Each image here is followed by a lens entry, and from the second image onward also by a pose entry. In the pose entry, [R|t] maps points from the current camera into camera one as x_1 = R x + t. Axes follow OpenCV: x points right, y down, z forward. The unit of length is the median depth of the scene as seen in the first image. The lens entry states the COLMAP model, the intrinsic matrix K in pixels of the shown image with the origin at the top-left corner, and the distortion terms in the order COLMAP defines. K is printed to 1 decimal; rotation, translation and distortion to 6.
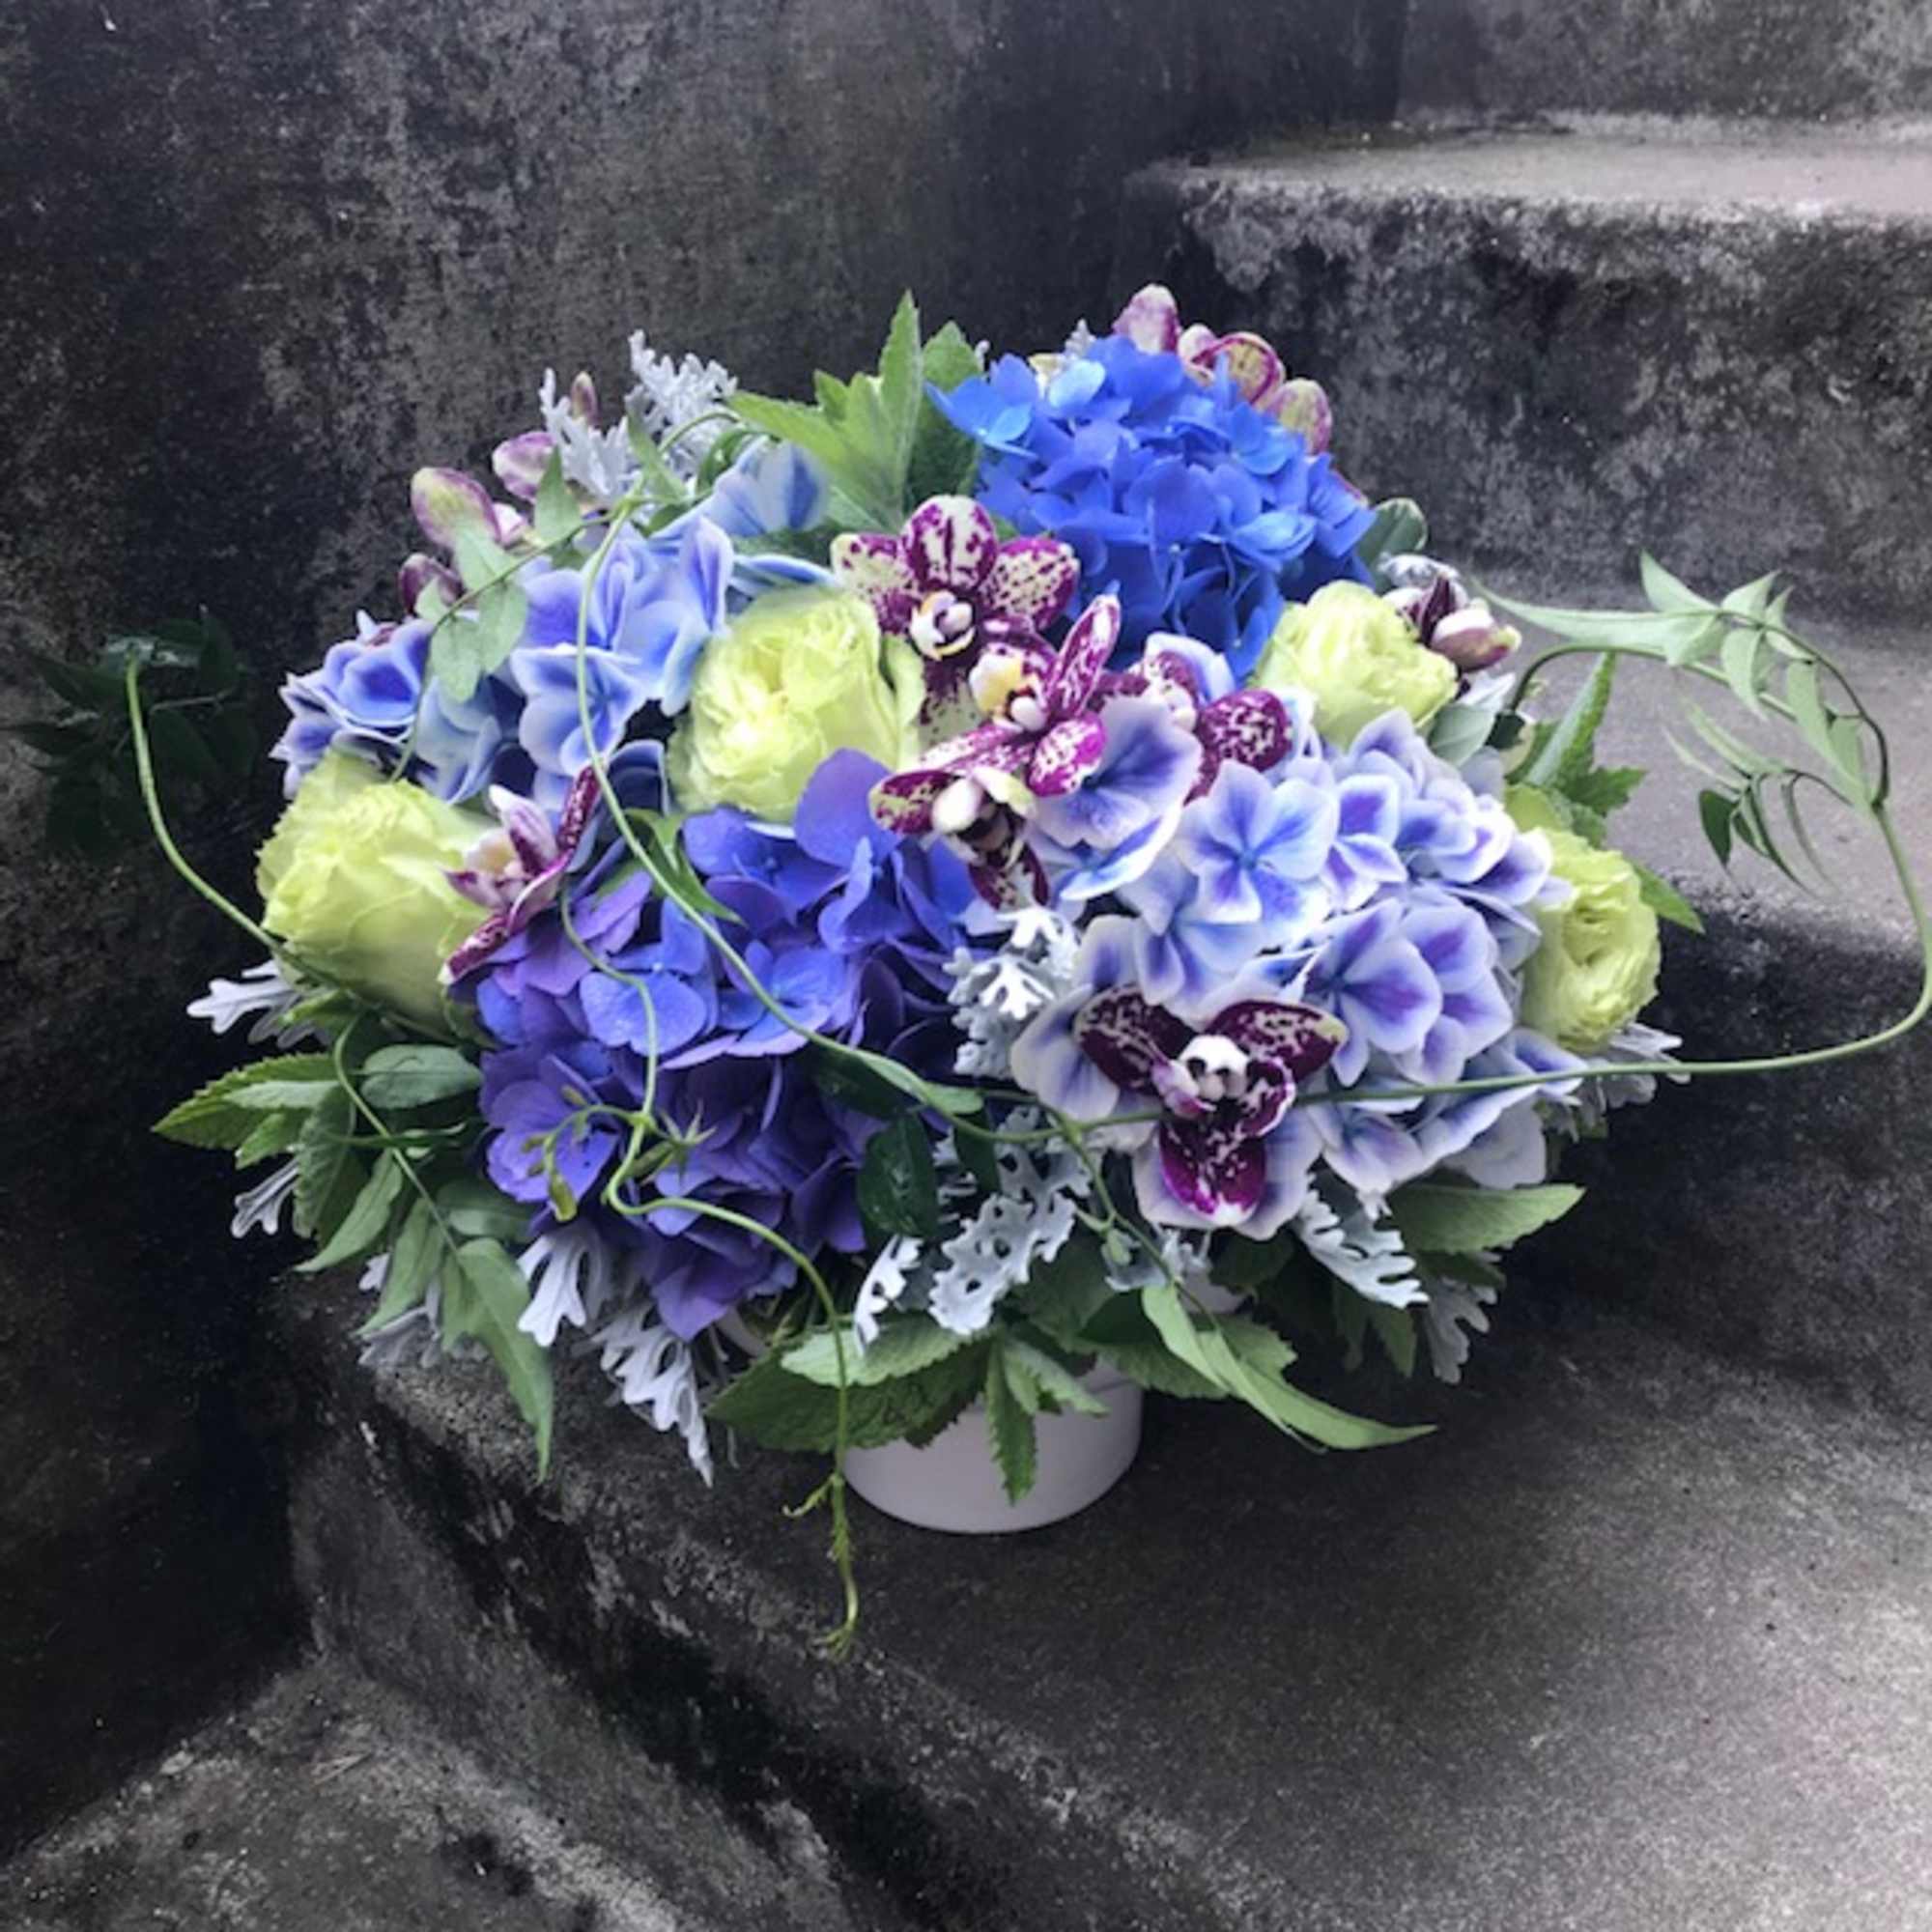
lens RADIAL K [[2256.9, 0, 936.6], [0, 2256.9, 947.8], [0, 0, 1]] dist [-0.048223, 0.090226]
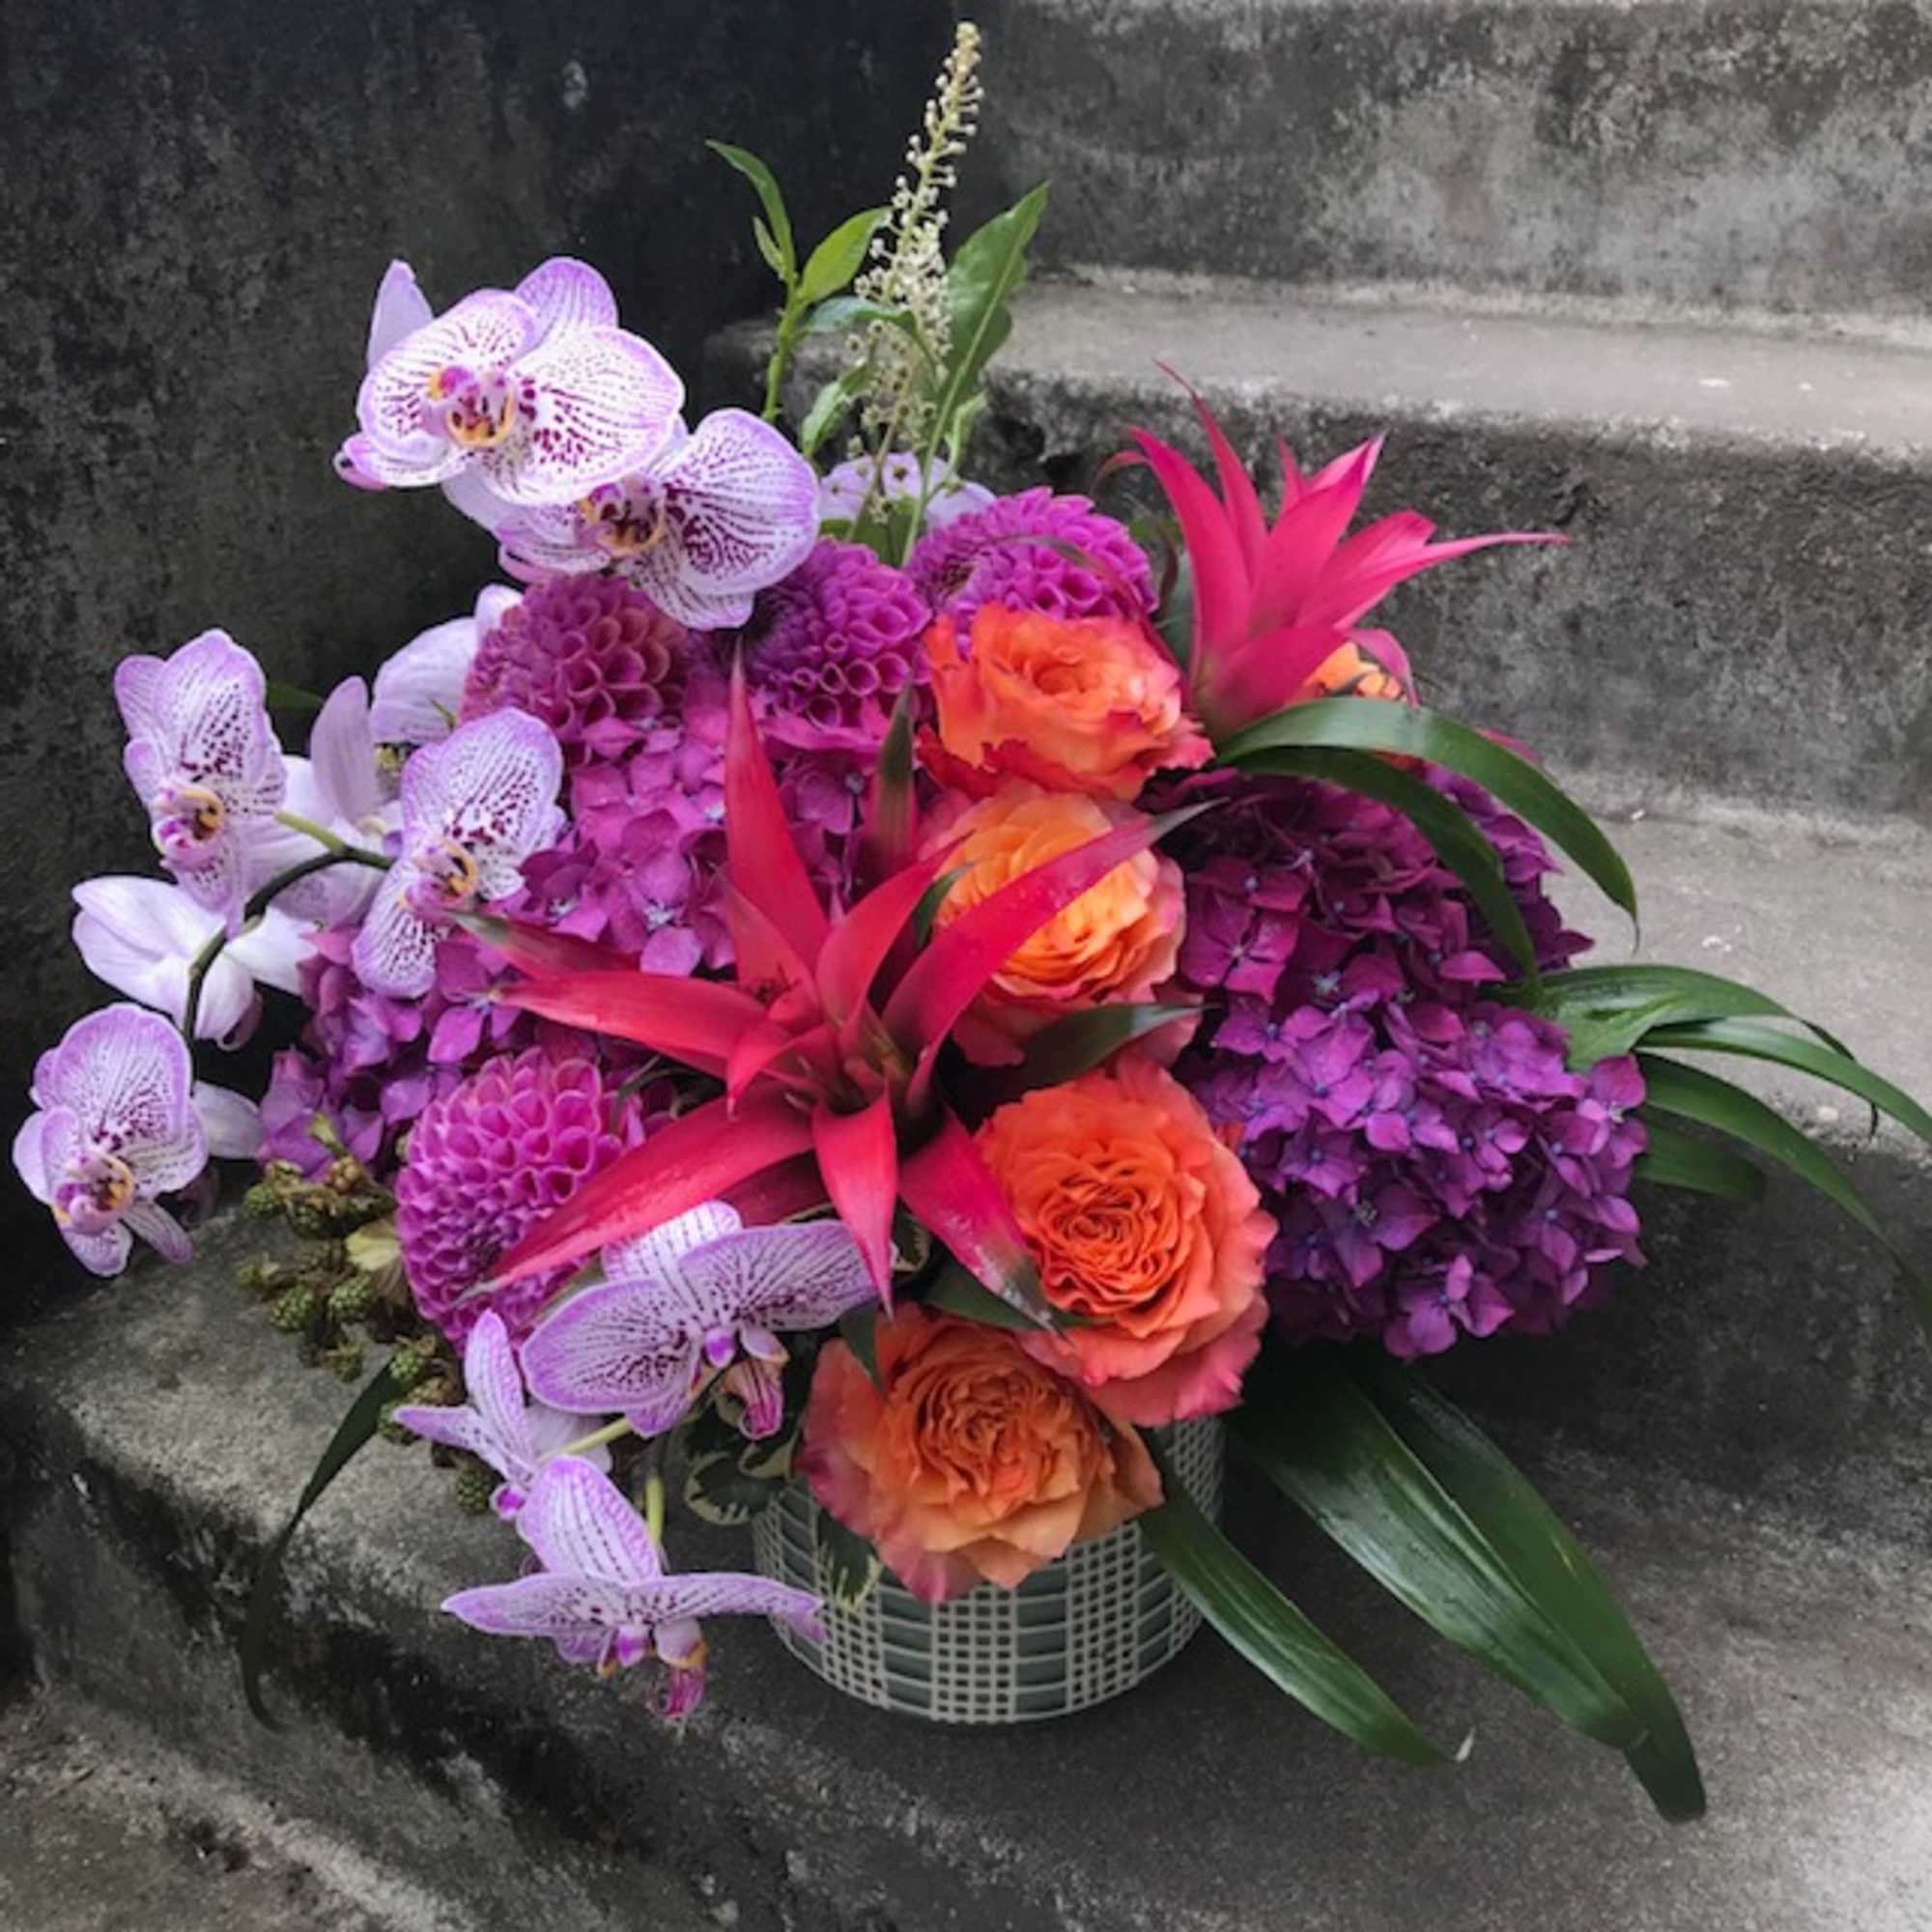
lens RADIAL K [[2188.1, 0, 966.0], [0, 2188.1, 966.0], [0, 0, 1]] dist [-0.002561, -0.035957]
pose [[0.986093, -0.052564, 0.157663, 0.032380], [0.052517, 0.998610, 0.004465, -0.030560], [-0.157679, 0.003877, 0.987483, -0.179152]]
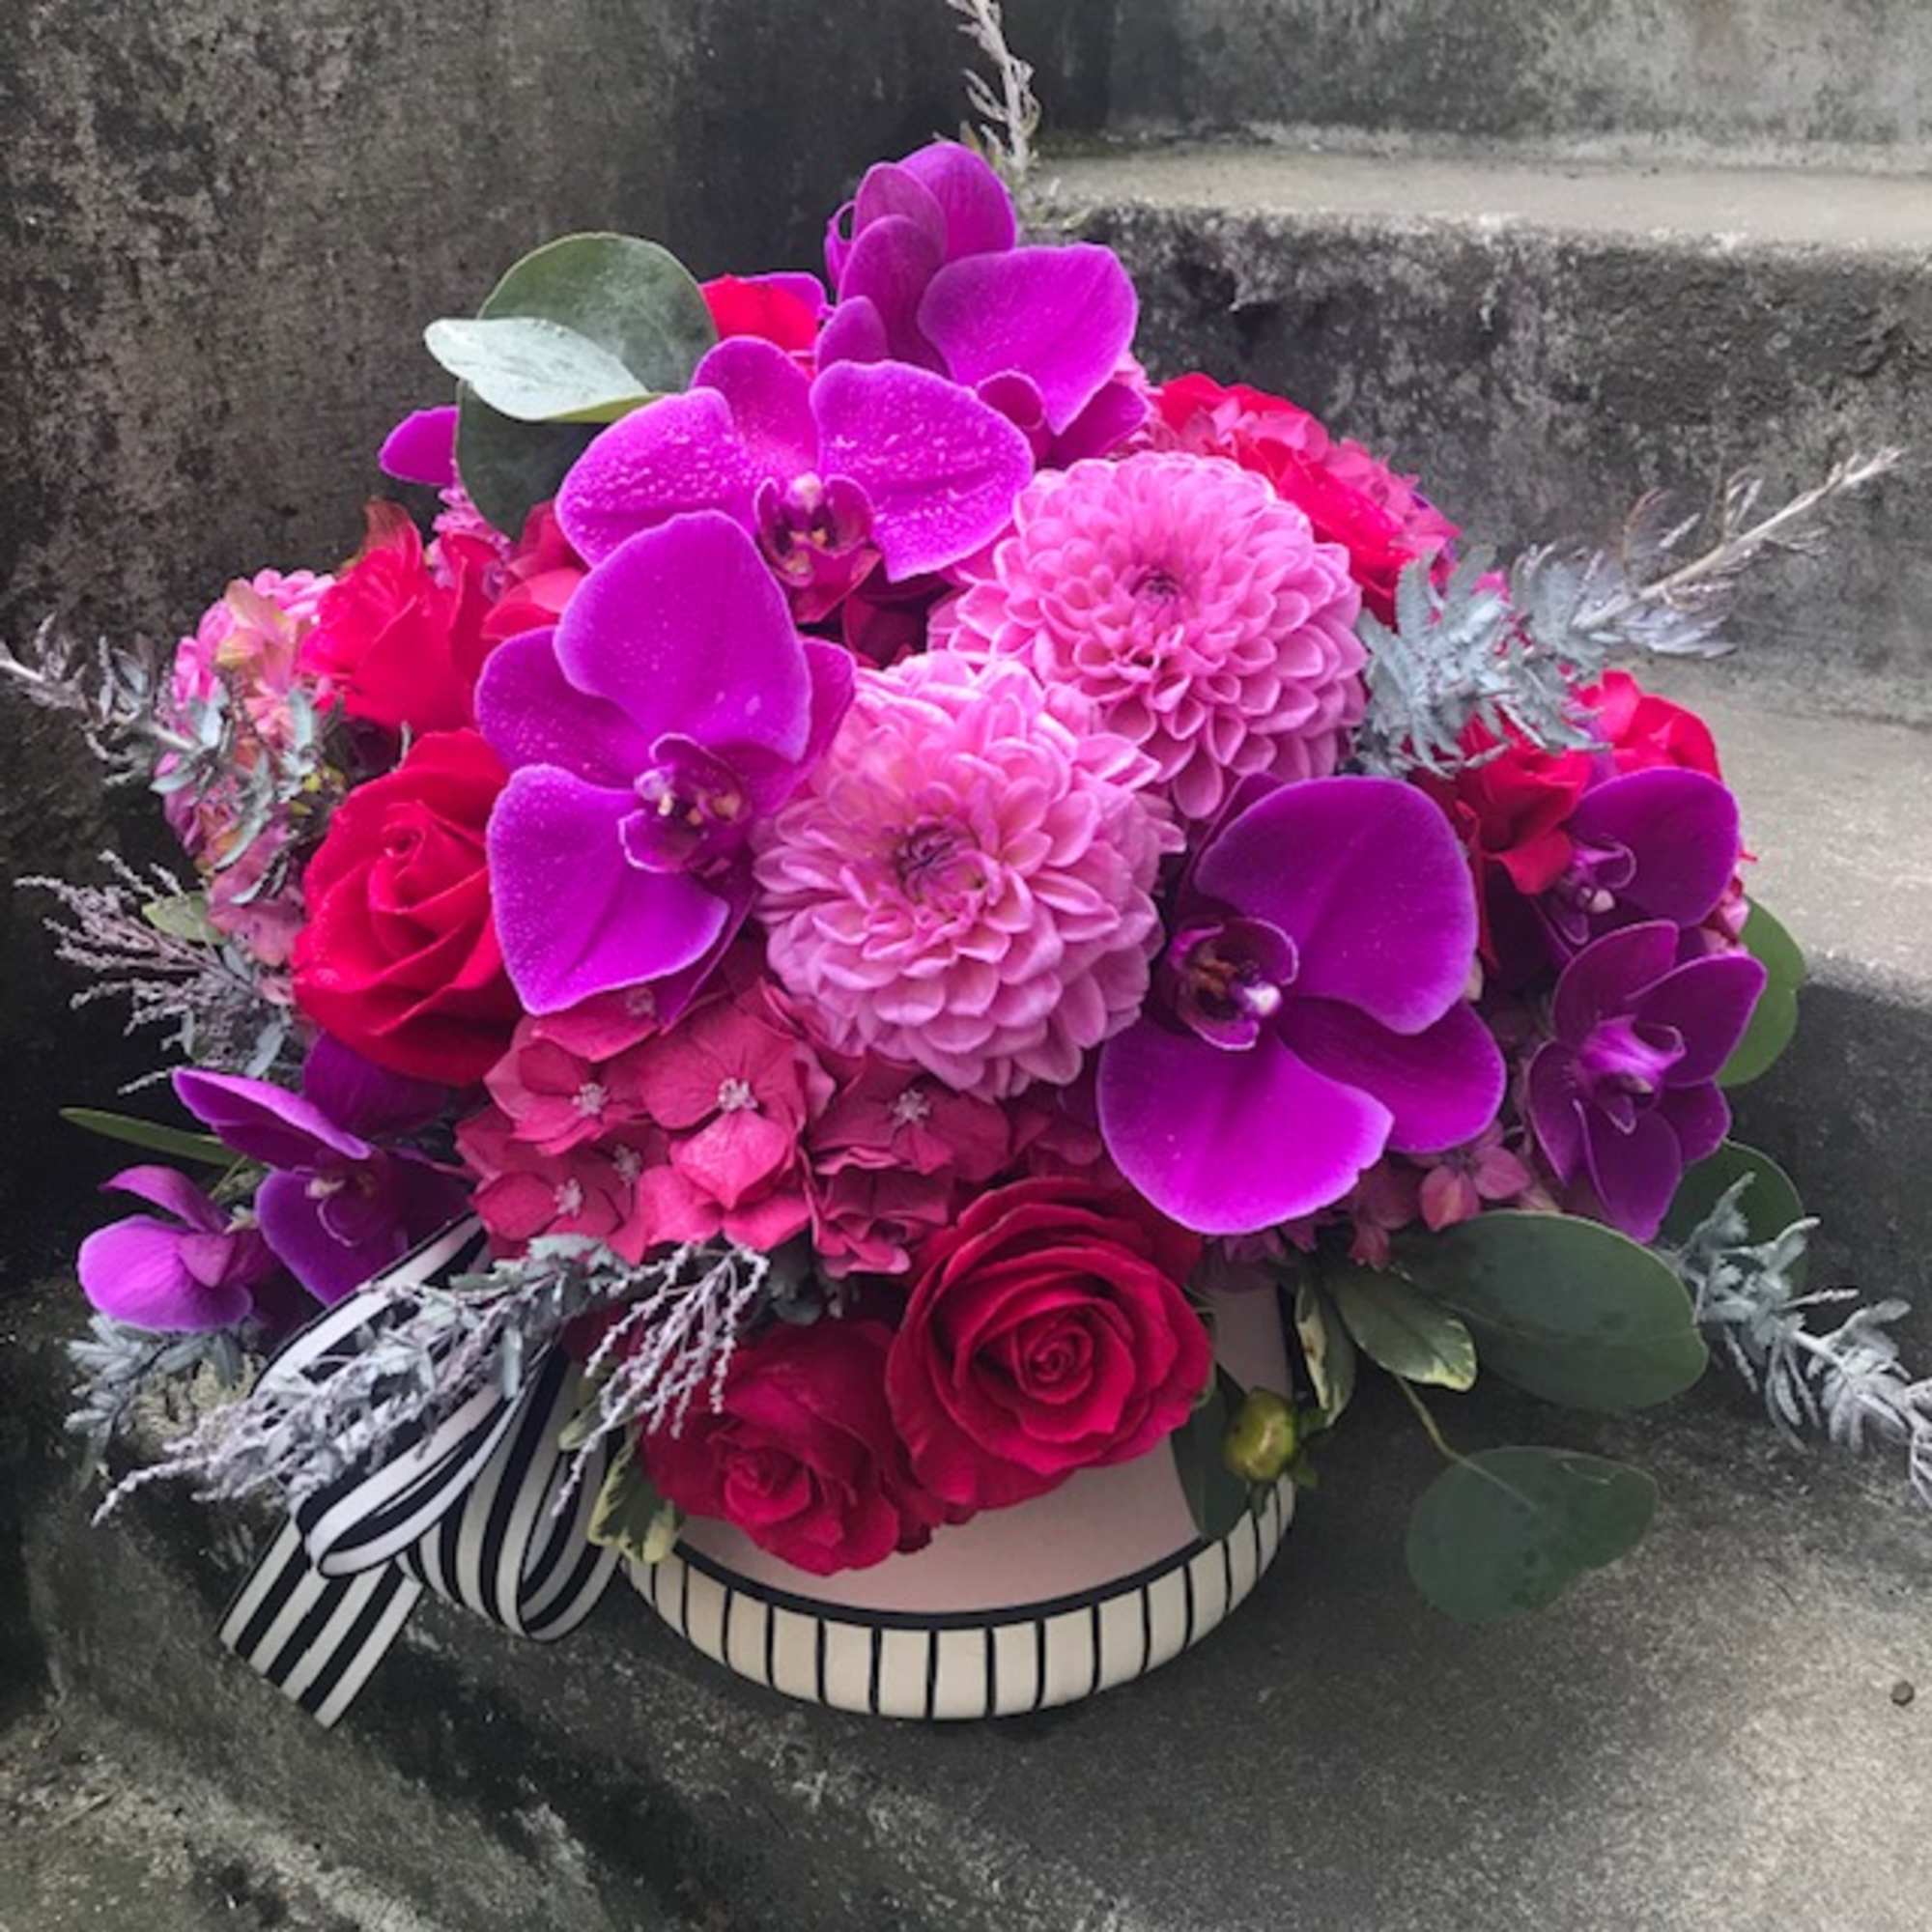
lens RADIAL K [[2248.2, 0, 963.3], [0, 2248.2, 953.4], [0, 0, 1]] dist [-0.028829, 0.043311]
pose [[0.992331, -0.030759, 0.119722, 0.010178], [0.030312, 0.999525, 0.005557, -0.001056], [-0.119836, -0.001885, 0.992792, -0.013998]]
